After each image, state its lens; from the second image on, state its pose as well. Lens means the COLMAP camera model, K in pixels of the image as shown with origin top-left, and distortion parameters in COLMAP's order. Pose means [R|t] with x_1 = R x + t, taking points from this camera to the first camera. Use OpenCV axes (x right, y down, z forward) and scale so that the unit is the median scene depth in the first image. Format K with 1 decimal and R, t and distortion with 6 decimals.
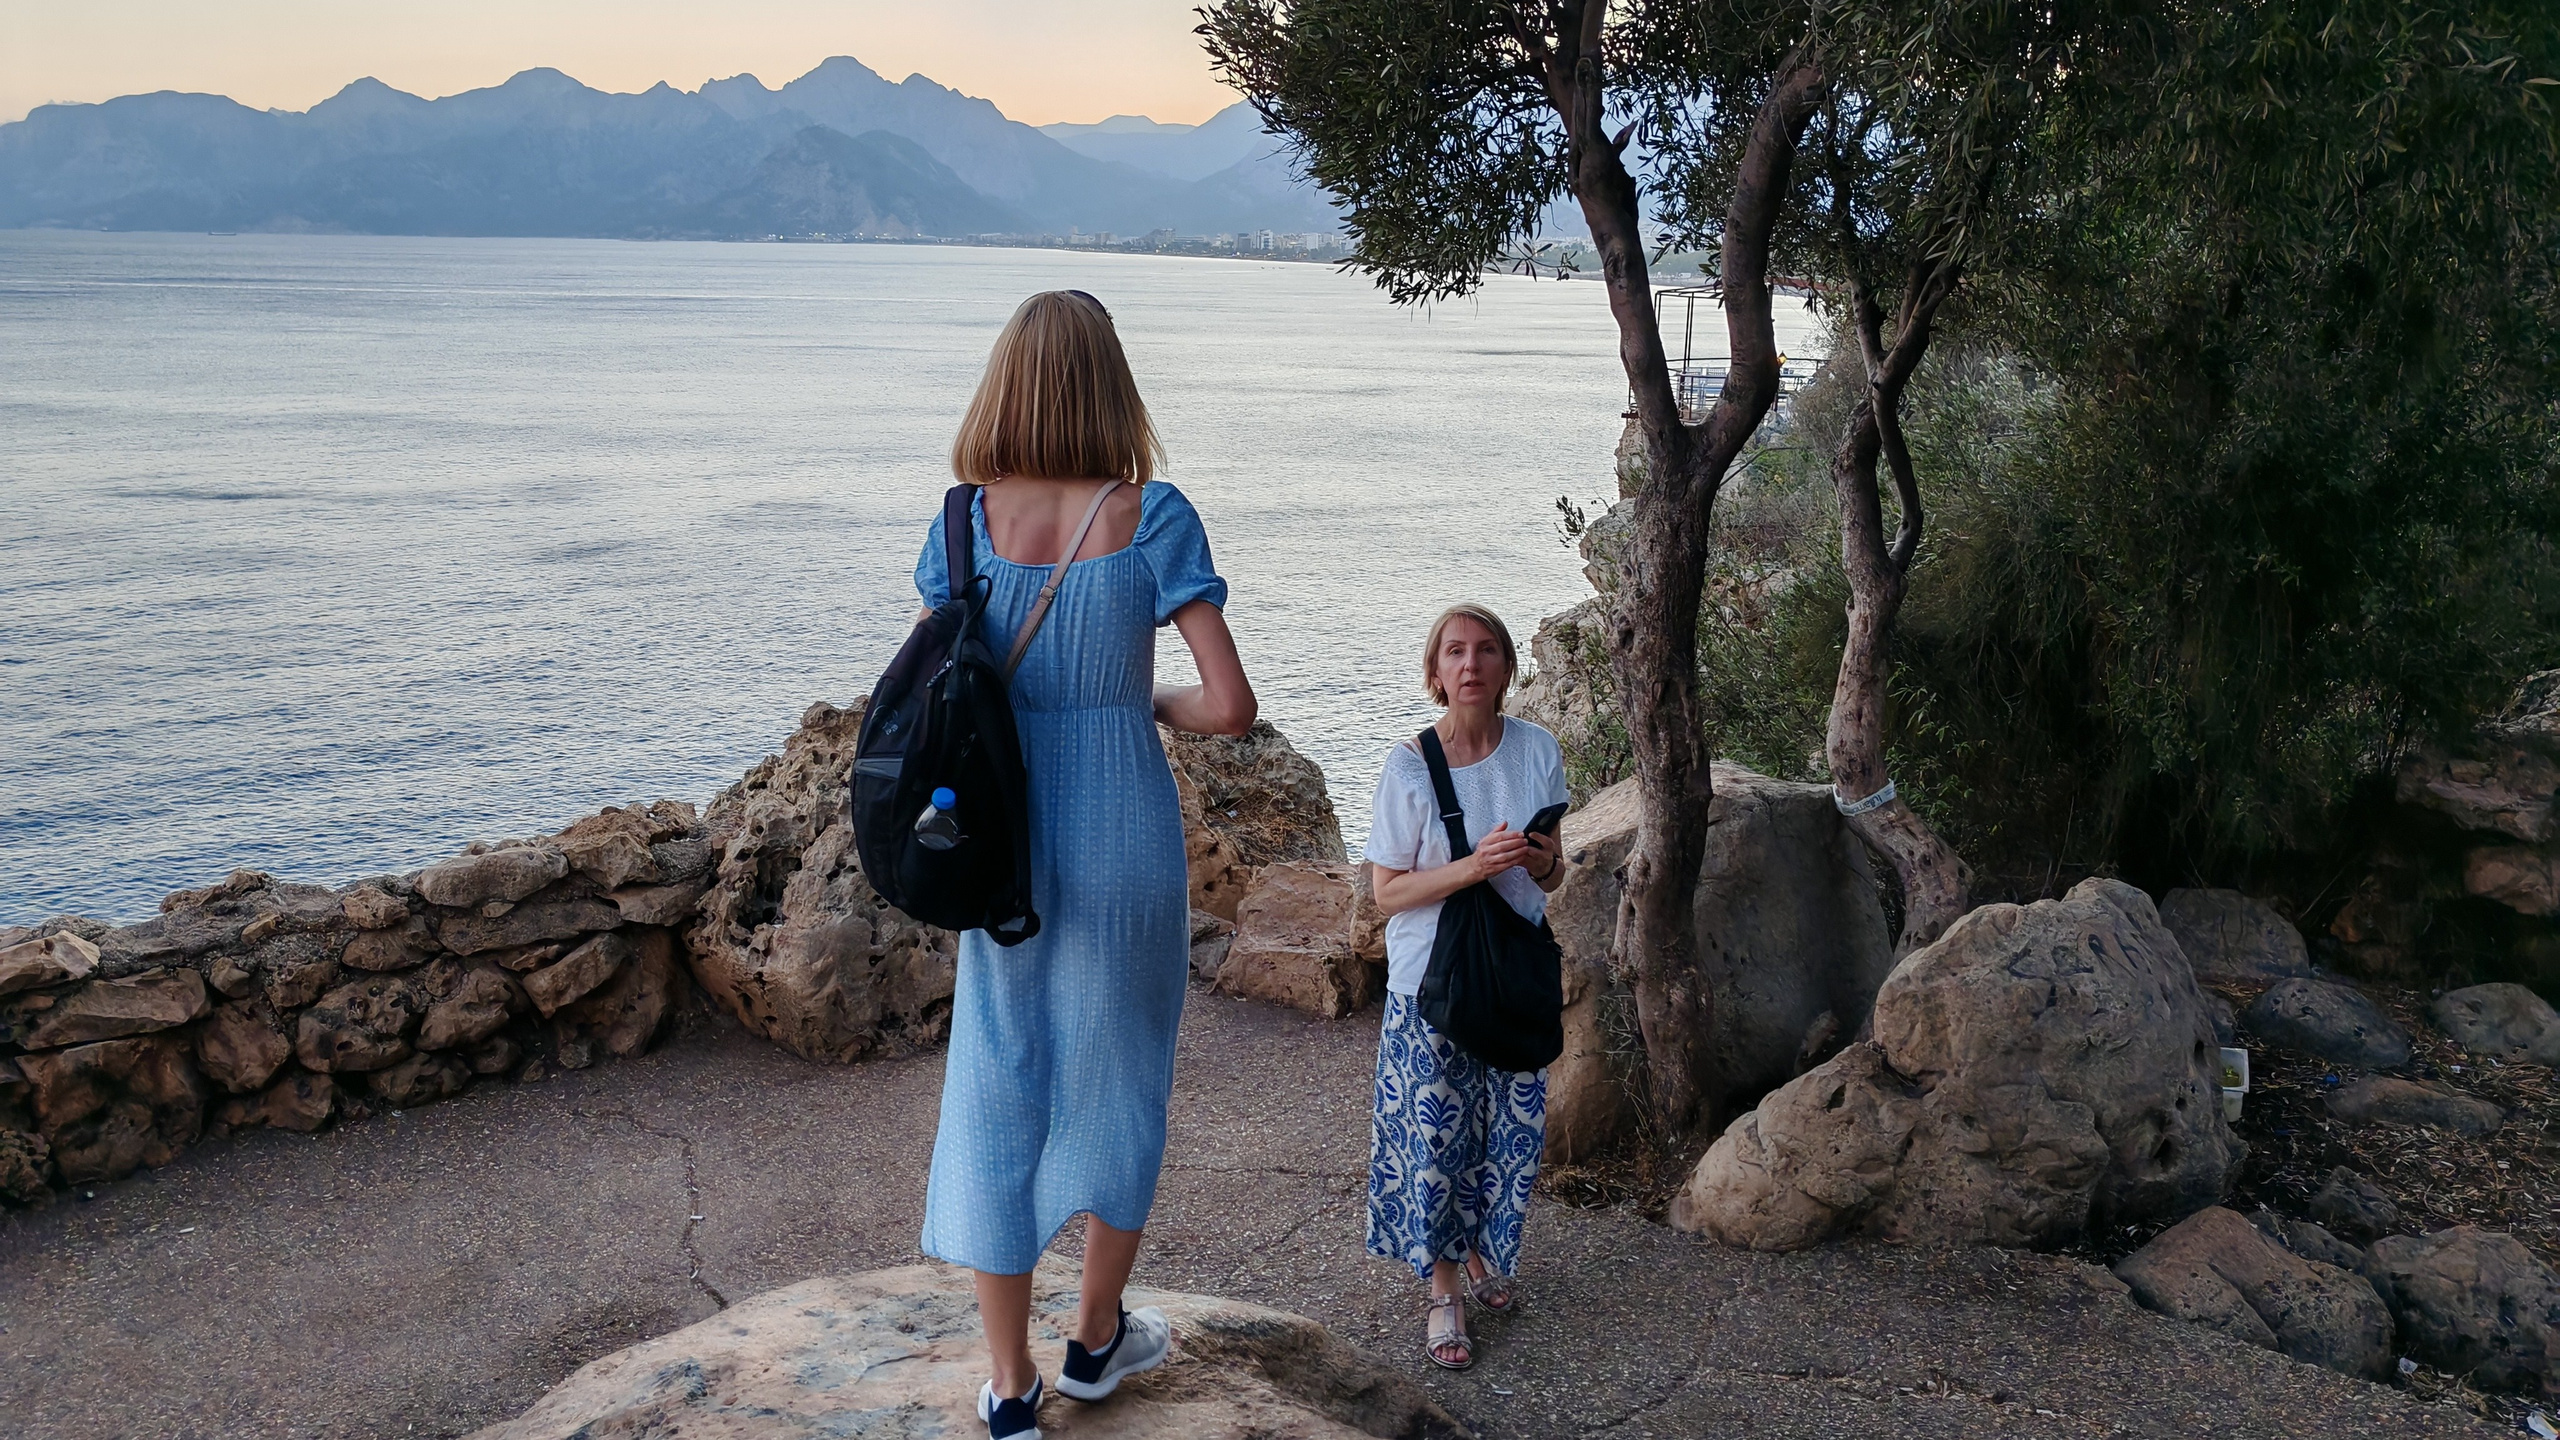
lens RADIAL K [[1964.3, 0, 1262.4], [0, 1964.3, 725.0], [0, 0, 1]] dist [0.011032, 0.000756]
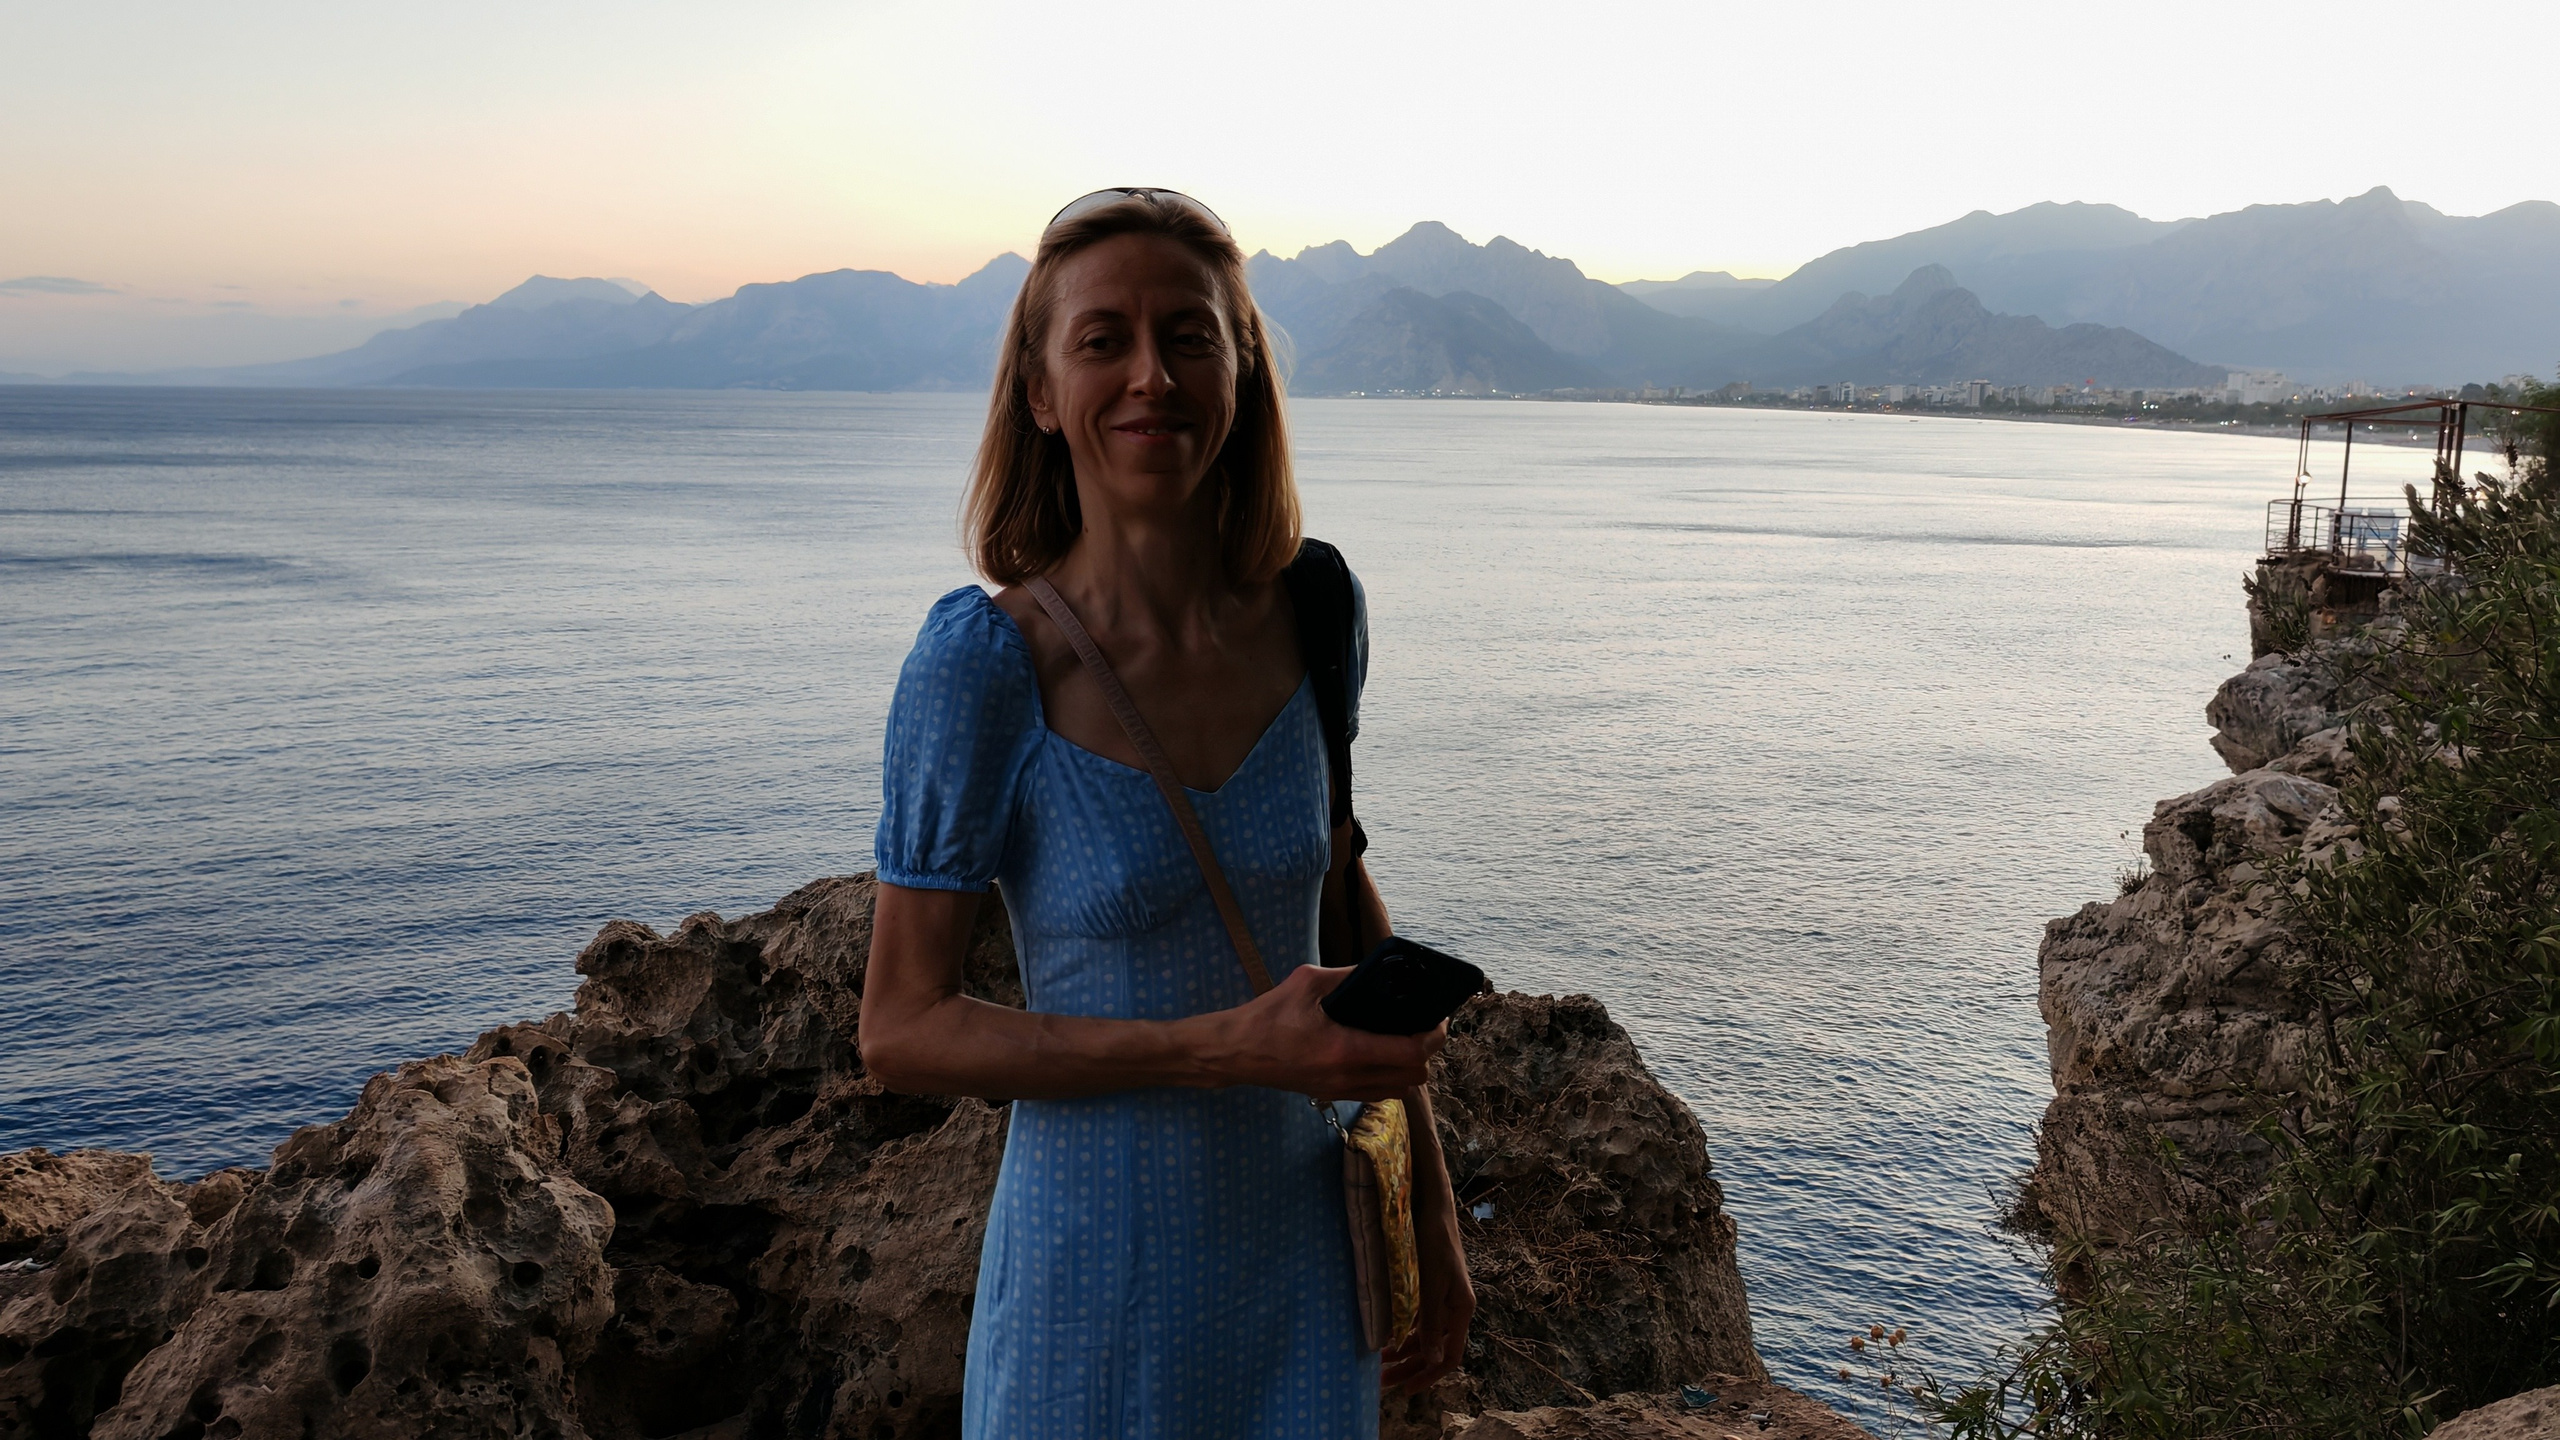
lens RADIAL K [[1964.3, 0, 1281.7], [0, 1964.3, 686.9], [0, 0, 1]] dist [0.011032, 0.000756]
pose [[0.962278, 0.035703, -0.269714, 0.021638], [-0.061068, 0.994401, -0.086244, -0.012770], [0.265125, 0.099461, 0.959071, 0.188731]]
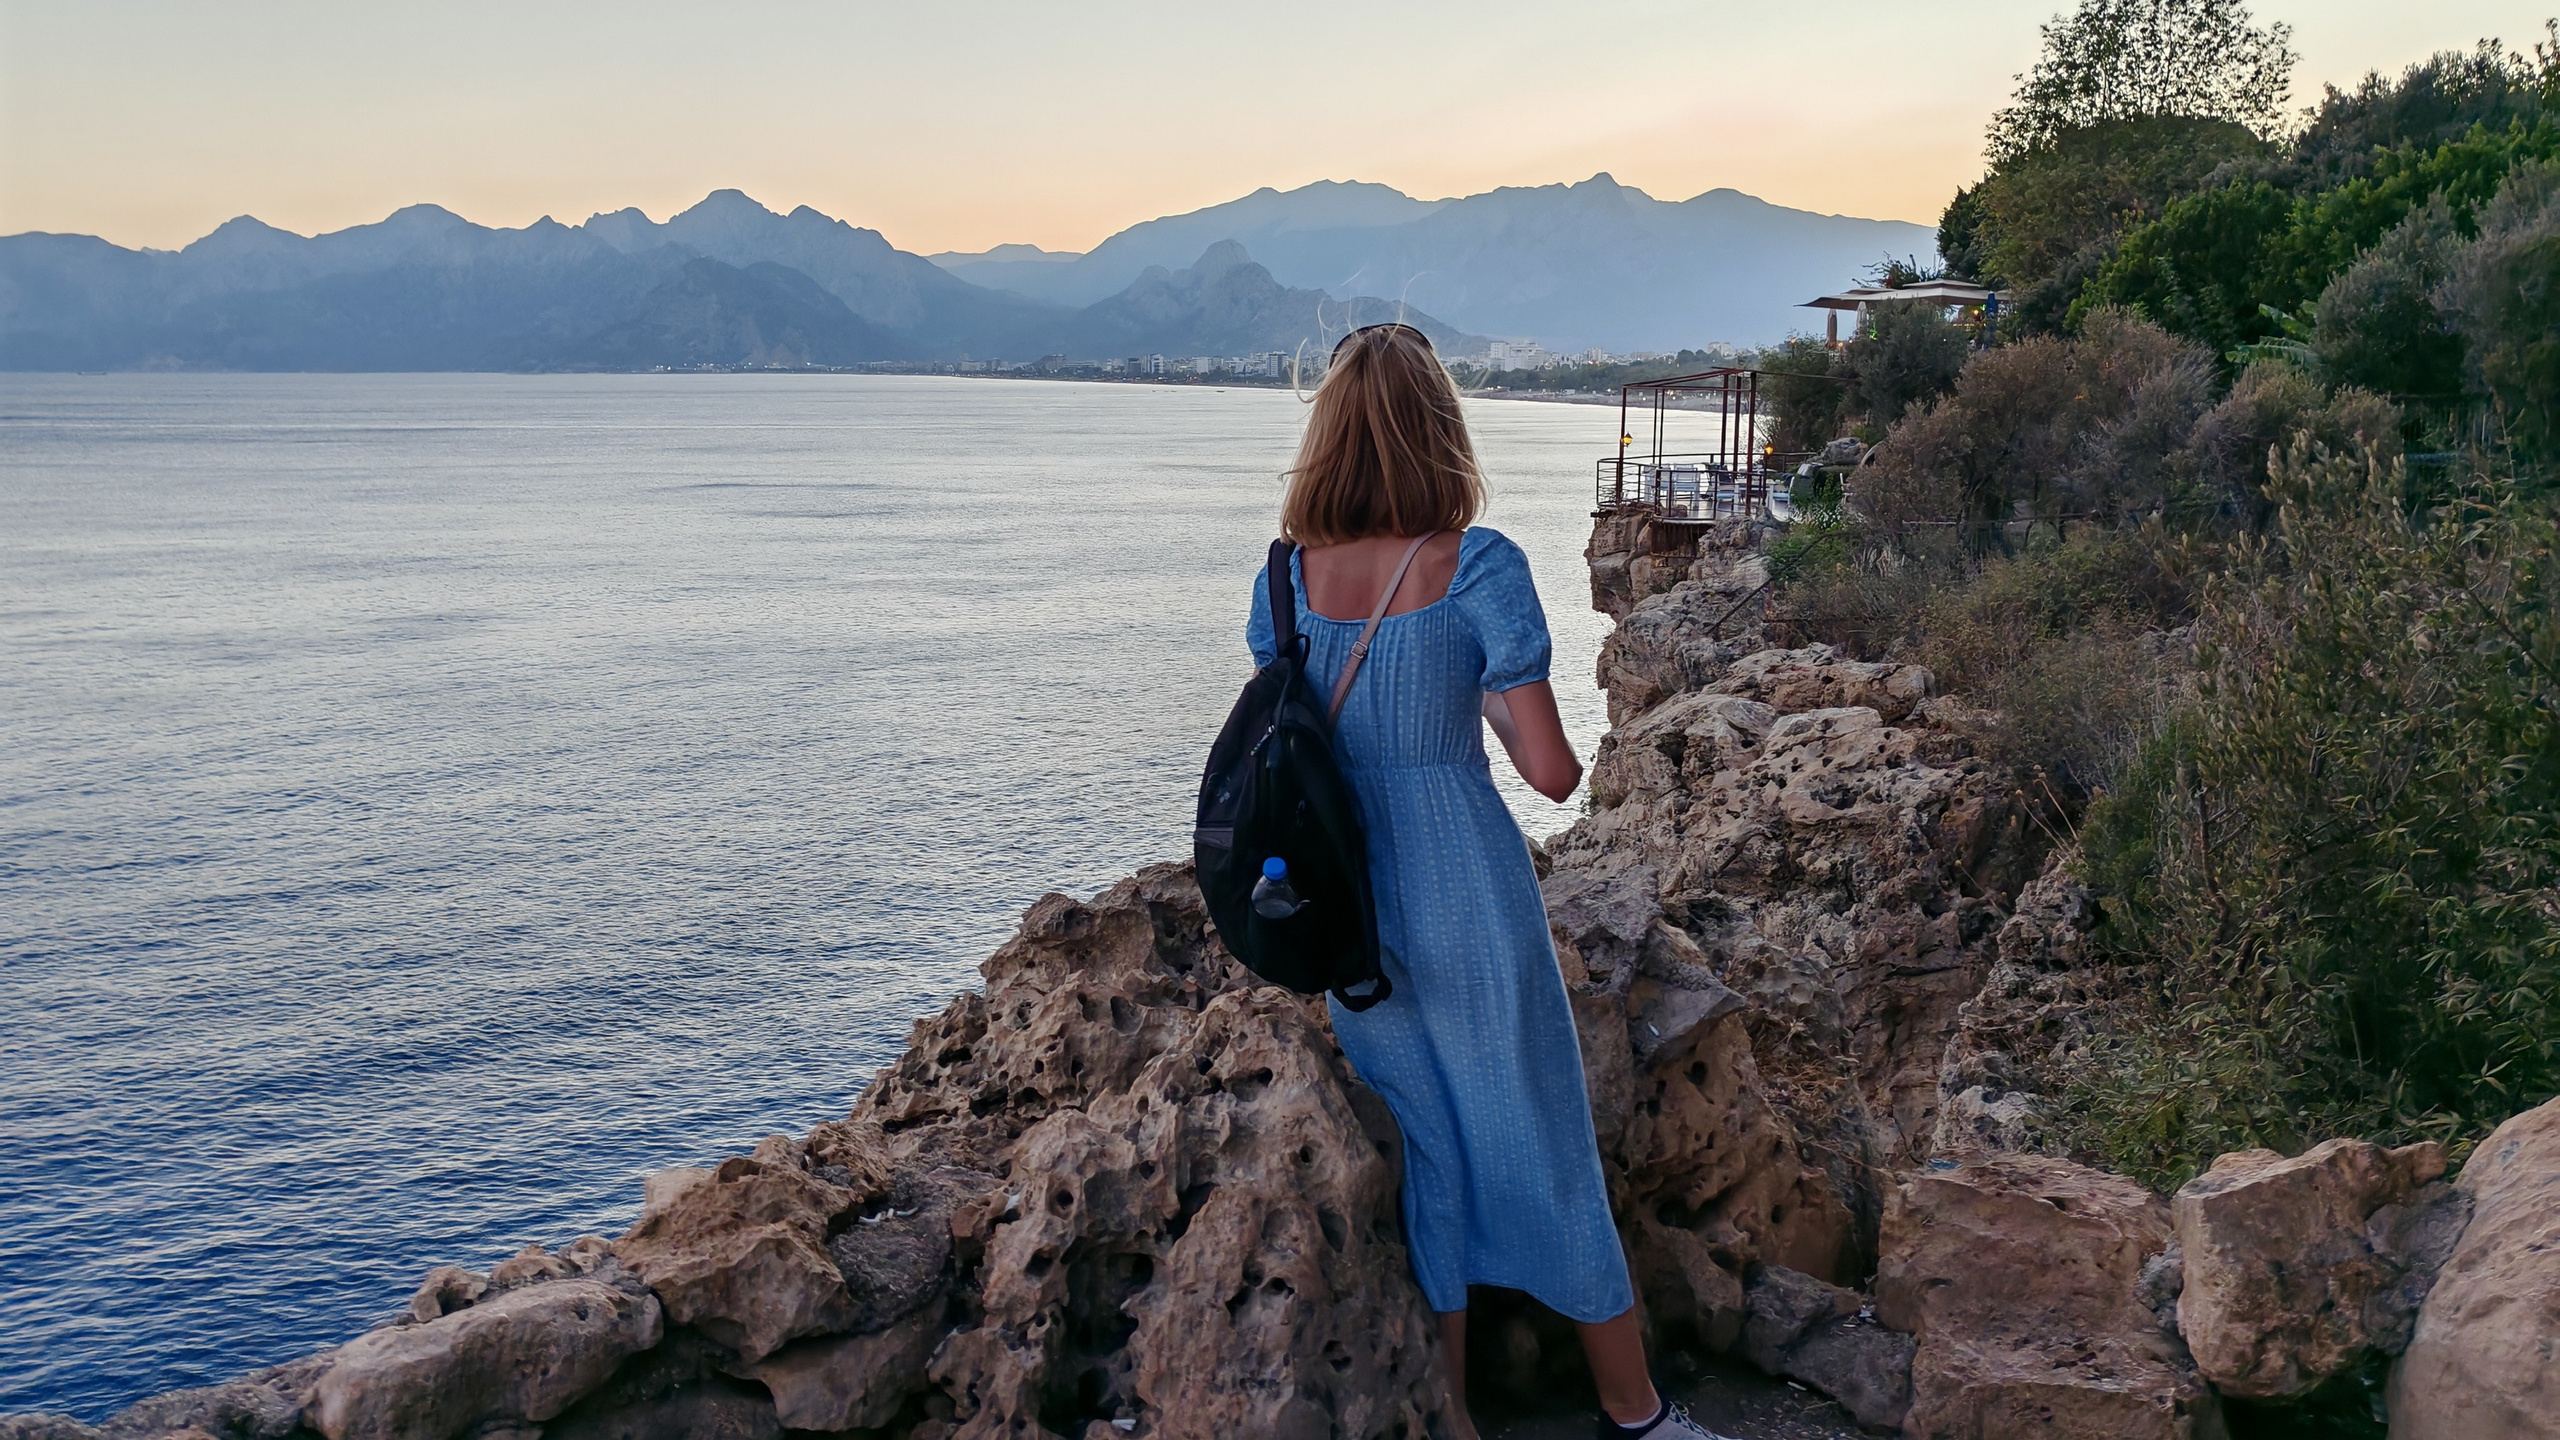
lens RADIAL K [[1964.3, 0, 1253.8], [0, 1964.3, 714.5], [0, 0, 1]] dist [0.011032, 0.000756]
pose [[0.998517, -0.023831, 0.048948, -0.064927], [0.026988, 0.997528, -0.064879, -0.008317], [-0.047280, 0.066104, 0.996692, 0.148278]]
